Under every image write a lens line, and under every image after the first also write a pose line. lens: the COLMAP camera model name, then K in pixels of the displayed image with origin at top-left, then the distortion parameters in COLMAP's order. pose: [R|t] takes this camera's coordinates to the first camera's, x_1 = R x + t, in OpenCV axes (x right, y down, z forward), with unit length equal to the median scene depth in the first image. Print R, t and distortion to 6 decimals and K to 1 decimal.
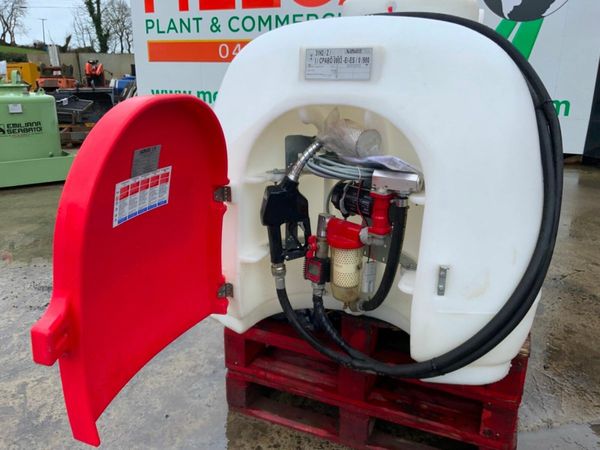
lens RADIAL K [[500.2, 0, 300.0], [0, 500.2, 225.0], [0, 0, 1]] dist [0.096372, -0.176002]
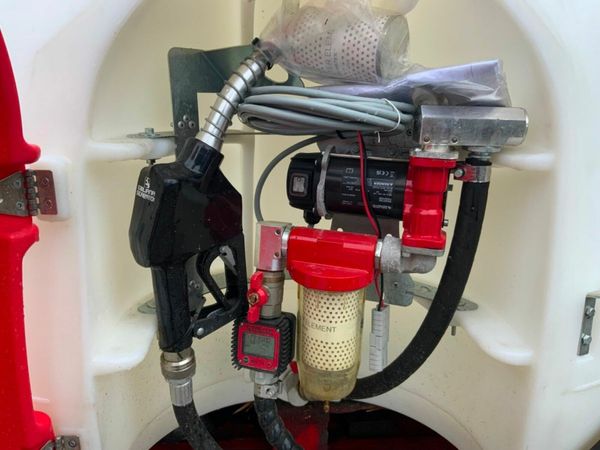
lens RADIAL K [[500.2, 0, 300.0], [0, 500.2, 225.0], [0, 0, 1]] dist [0.096372, -0.176002]
pose [[0.874692, -0.109757, 0.472089, -0.150845], [0.127772, 0.991785, -0.006155, -0.013707], [-0.467535, 0.065703, 0.881530, 0.586459]]
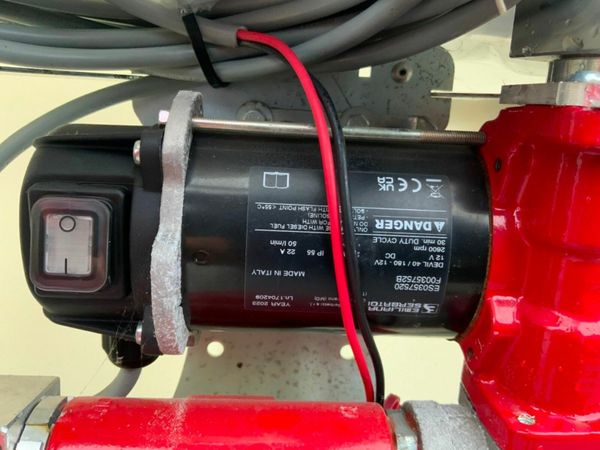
lens RADIAL K [[500.2, 0, 300.0], [0, 500.2, 225.0], [0, 0, 1]] dist [0.096372, -0.176002]
pose [[0.650606, -0.159754, 0.742422, 0.020761], [0.194011, 0.980147, 0.040890, -0.052614], [-0.734215, 0.117434, 0.668684, 0.878009]]
